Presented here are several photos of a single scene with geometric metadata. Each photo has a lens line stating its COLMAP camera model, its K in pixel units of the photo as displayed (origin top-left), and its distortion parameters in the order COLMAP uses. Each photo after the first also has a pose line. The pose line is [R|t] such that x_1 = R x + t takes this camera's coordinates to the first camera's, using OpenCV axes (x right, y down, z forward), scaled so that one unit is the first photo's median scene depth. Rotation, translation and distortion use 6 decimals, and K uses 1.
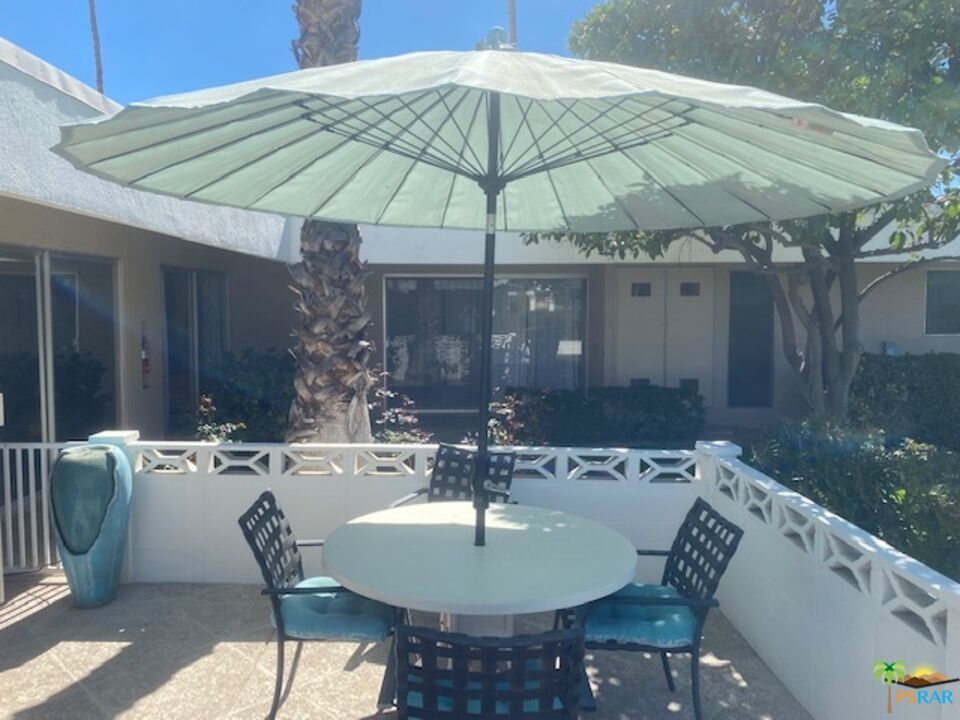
lens RADIAL K [[727.3, 0, 481.3], [0, 727.3, 352.2], [0, 0, 1]] dist [0.077453, -0.111565]
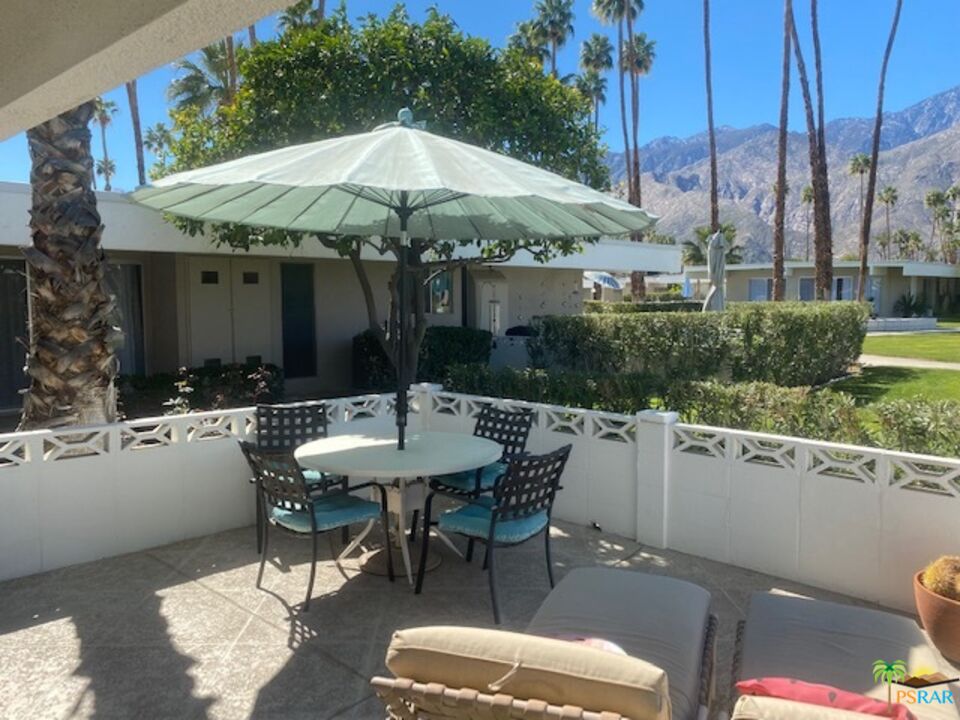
lens RADIAL K [[727.3, 0, 481.3], [0, 727.3, 352.2], [0, 0, 1]] dist [0.077453, -0.111565]
pose [[0.695243, -0.059567, 0.716303, -0.555672], [0.047226, 0.998192, 0.037171, 0.007688], [-0.717222, 0.007985, 0.696799, -0.099841]]
